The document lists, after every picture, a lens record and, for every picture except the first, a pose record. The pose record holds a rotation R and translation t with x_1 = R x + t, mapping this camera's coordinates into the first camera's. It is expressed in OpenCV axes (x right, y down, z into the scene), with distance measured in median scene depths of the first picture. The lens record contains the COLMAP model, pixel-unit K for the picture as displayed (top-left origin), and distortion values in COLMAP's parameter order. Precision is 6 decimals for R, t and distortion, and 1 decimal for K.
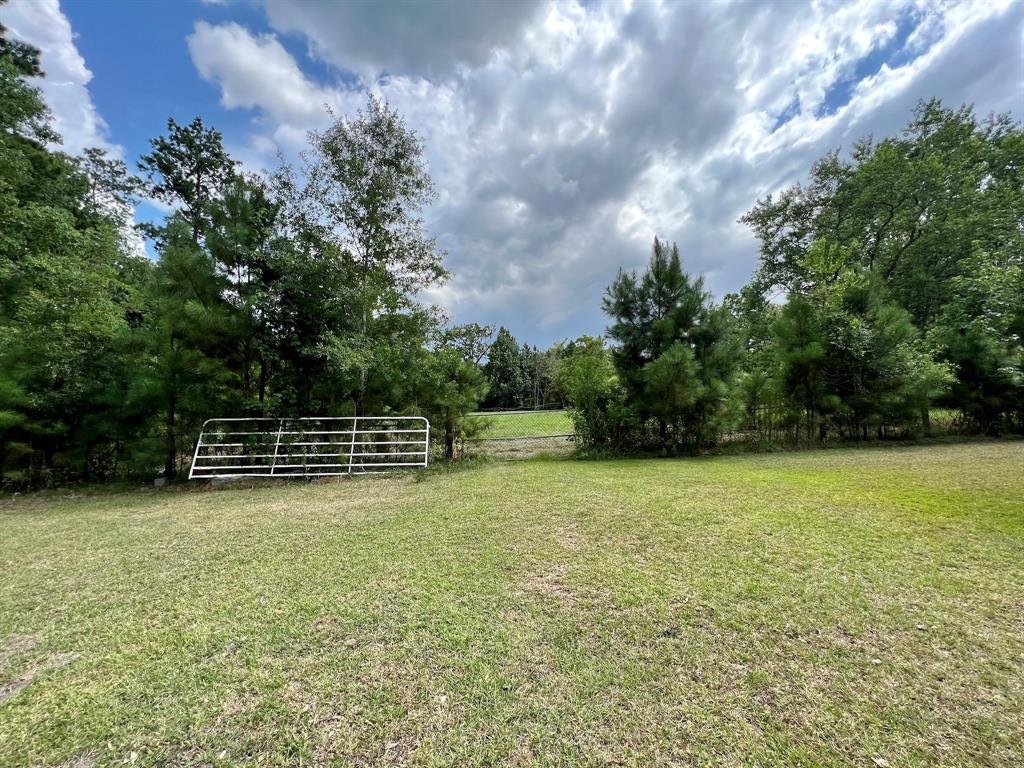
lens RADIAL K [[410.9, 0, 510.0], [0, 410.9, 381.2], [0, 0, 1]] dist [-0.002656, 0.000815]
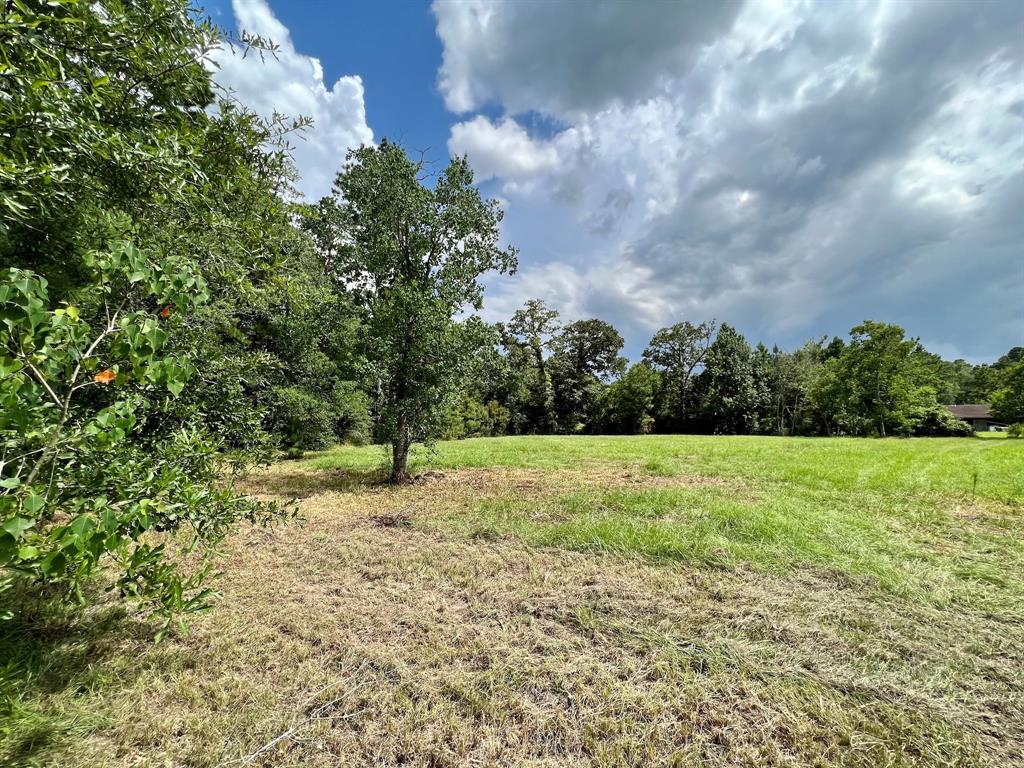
lens RADIAL K [[410.9, 0, 510.6], [0, 410.9, 382.3], [0, 0, 1]] dist [-0.002656, 0.000815]
pose [[0.875207, -0.022219, -0.483238, -0.000007], [0.001744, 0.999083, -0.042779, 0.009178], [0.483745, 0.036598, 0.874443, 0.156002]]
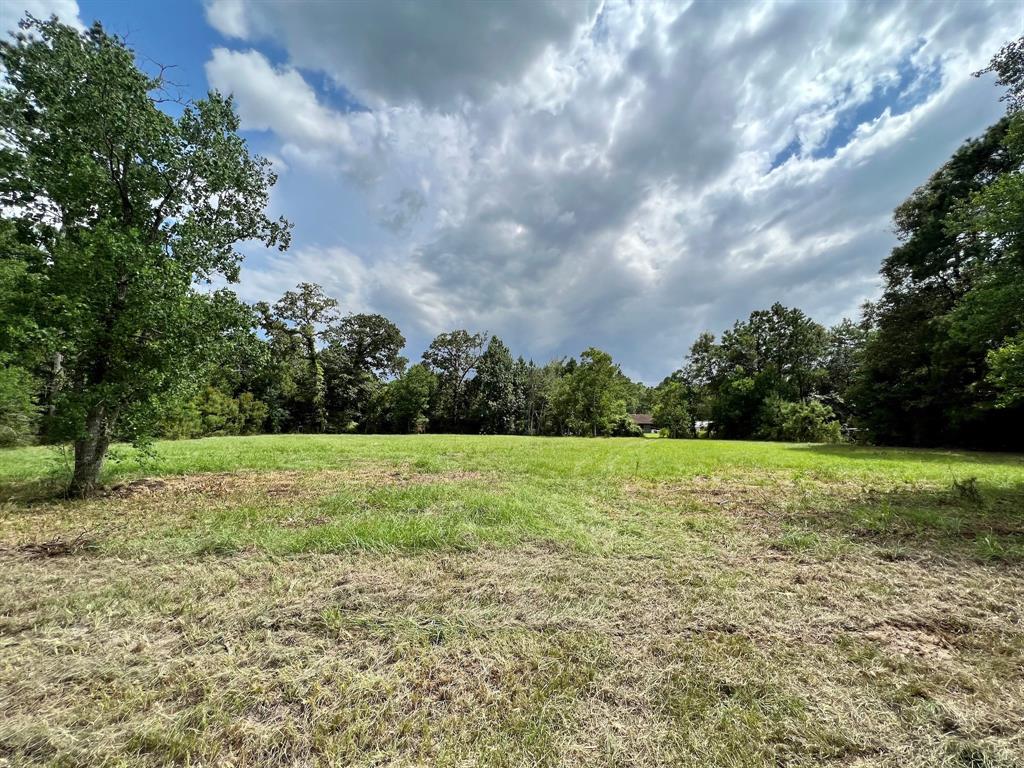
lens RADIAL K [[410.9, 0, 511.4], [0, 410.9, 382.1], [0, 0, 1]] dist [-0.002656, 0.000815]
pose [[0.998606, 0.048146, 0.021636, 0.002704], [-0.046914, 0.997426, -0.054232, 0.009428], [-0.024192, 0.053142, 0.998294, 0.154146]]
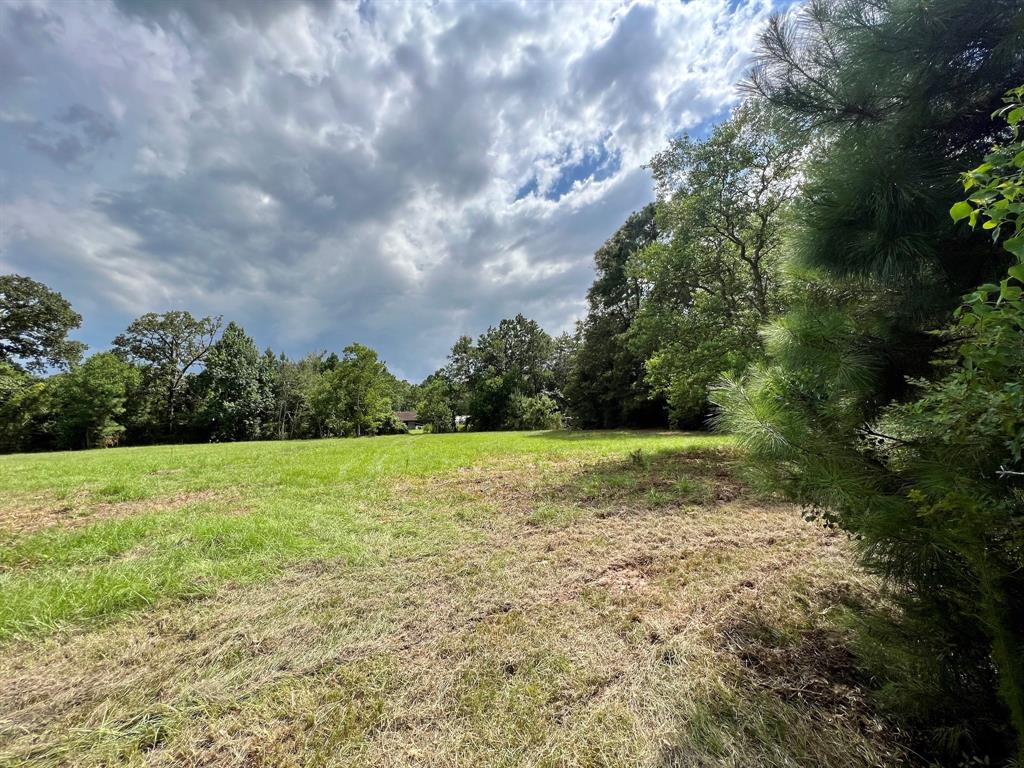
lens RADIAL K [[410.9, 0, 510.0], [0, 410.9, 385.5], [0, 0, 1]] dist [-0.002656, 0.000815]
pose [[0.836081, 0.049790, 0.546342, 0.000756], [-0.020557, 0.998017, -0.059495, 0.009262], [-0.548221, 0.038512, 0.835446, 0.159381]]
